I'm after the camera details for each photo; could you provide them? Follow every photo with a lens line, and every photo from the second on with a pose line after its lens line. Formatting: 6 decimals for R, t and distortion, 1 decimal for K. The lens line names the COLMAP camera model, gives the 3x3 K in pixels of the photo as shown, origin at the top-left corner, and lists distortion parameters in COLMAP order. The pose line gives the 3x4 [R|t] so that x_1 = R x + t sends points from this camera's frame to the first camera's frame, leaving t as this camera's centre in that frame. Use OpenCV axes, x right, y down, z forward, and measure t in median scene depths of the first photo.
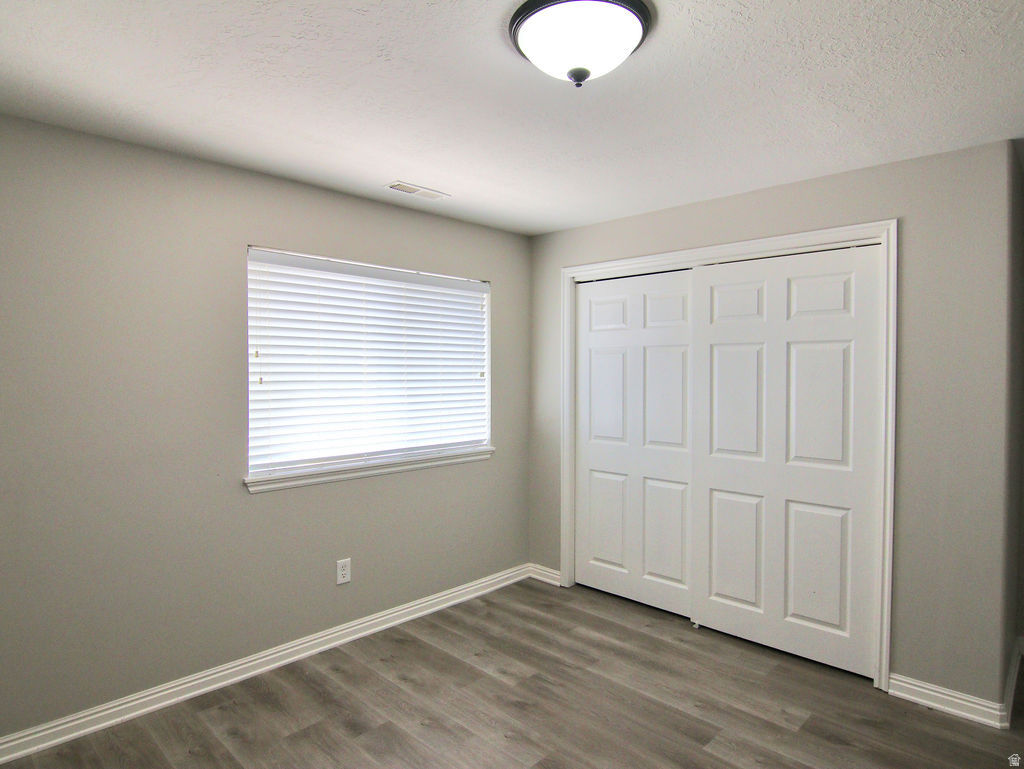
lens RADIAL K [[588.6, 0, 512.0], [0, 588.6, 384.5], [0, 0, 1]] dist [-0.002176, -0.002573]
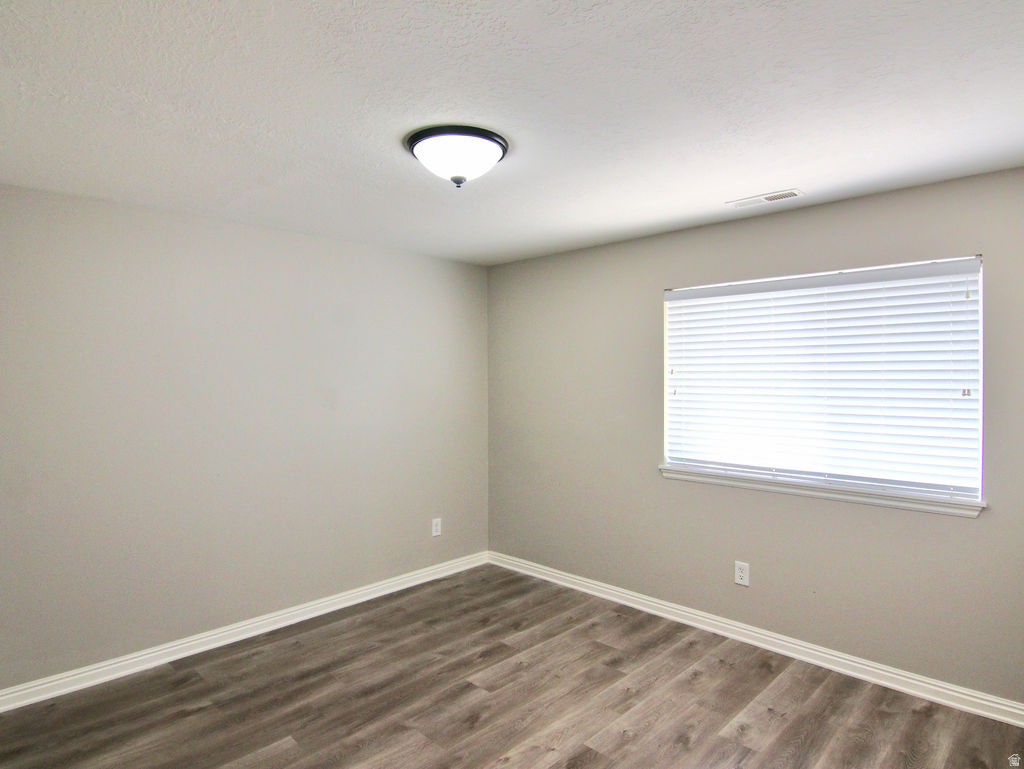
lens RADIAL K [[588.6, 0, 512.0], [0, 588.6, 384.5], [0, 0, 1]] dist [-0.002176, -0.002573]
pose [[0.024844, 0.013703, -0.999597, 0.847764], [-0.021487, 0.999682, 0.013171, -0.032629], [0.999460, 0.021151, 0.025130, 0.612020]]
